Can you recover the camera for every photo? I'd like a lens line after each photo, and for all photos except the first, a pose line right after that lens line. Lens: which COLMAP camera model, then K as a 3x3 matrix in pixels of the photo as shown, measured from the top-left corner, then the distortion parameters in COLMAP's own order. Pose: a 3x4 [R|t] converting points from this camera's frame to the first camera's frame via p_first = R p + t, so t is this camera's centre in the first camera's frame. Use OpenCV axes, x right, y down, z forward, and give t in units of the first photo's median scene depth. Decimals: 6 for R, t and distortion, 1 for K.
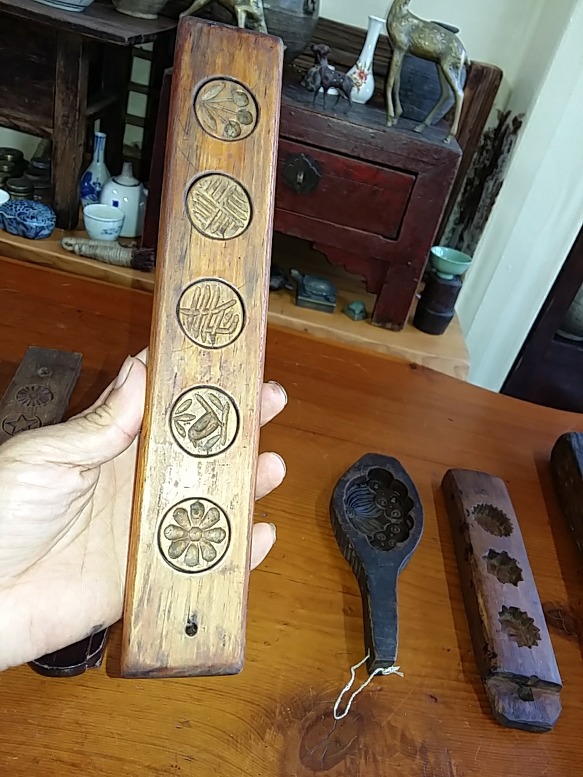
lens RADIAL K [[641.8, 0, 296.9], [0, 641.8, 392.9], [0, 0, 1]] dist [0.069739, -0.168174]
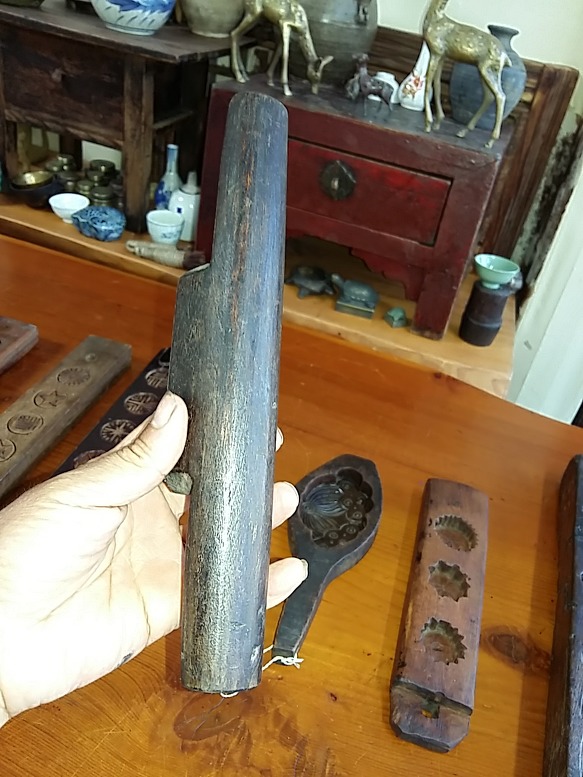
lens RADIAL K [[641.8, 0, 296.9], [0, 641.8, 392.9], [0, 0, 1]] dist [0.069739, -0.168174]
pose [[0.970717, 0.067454, -0.230561, 0.203157], [-0.072463, 0.997282, -0.013317, 0.013723], [0.229036, 0.029634, 0.972967, 0.003563]]
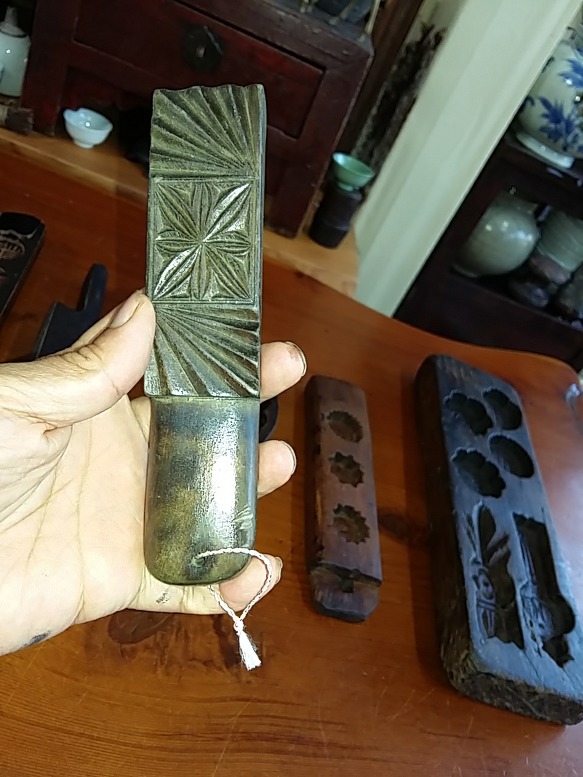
lens RADIAL K [[646.6, 0, 298.2], [0, 646.6, 390.9], [0, 0, 1]] dist [0.067036, -0.166956]
pose [[0.985175, 0.097045, 0.141463, 0.057776], [-0.112193, 0.988297, 0.103354, 0.032835], [-0.129778, -0.117693, 0.984533, 0.009545]]
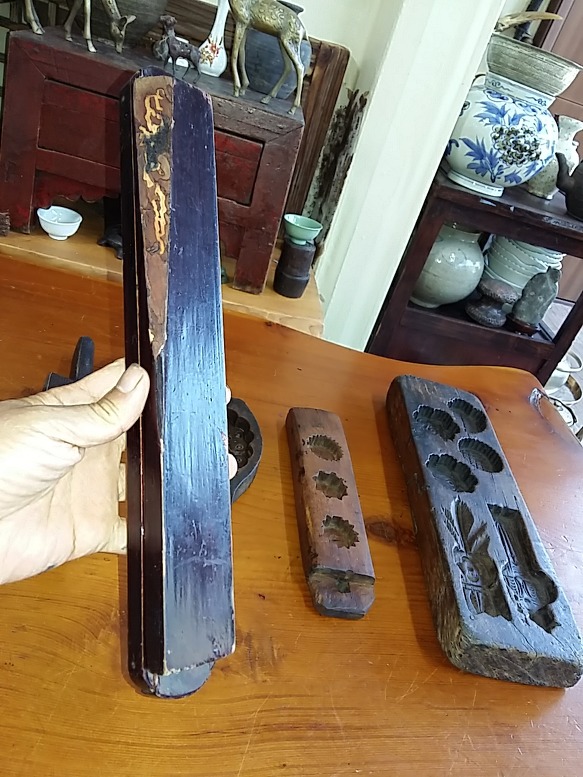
lens RADIAL K [[635.8, 0, 298.1], [0, 635.8, 392.7], [0, 0, 1]] dist [0.079610, -0.167280]
pose [[0.988355, -0.034528, 0.148199, 0.069474], [0.032701, 0.999356, 0.014744, 0.060353], [-0.148613, -0.009726, 0.988848, -0.059720]]
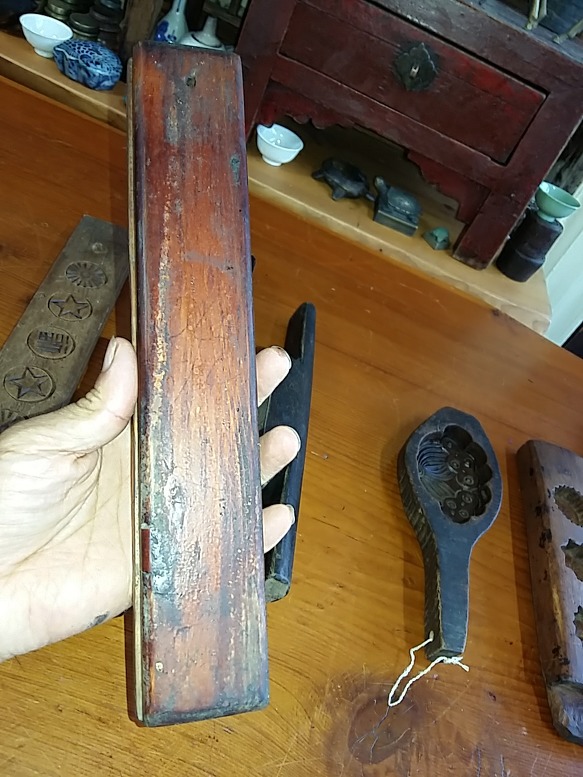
lens RADIAL K [[646.6, 0, 298.2], [0, 646.6, 390.9], [0, 0, 1]] dist [0.067036, -0.166956]
pose [[0.983840, 0.178657, 0.011851, -0.080376], [-0.178658, 0.975151, 0.131001, -0.006114], [0.011847, -0.131001, 0.991311, 0.090578]]
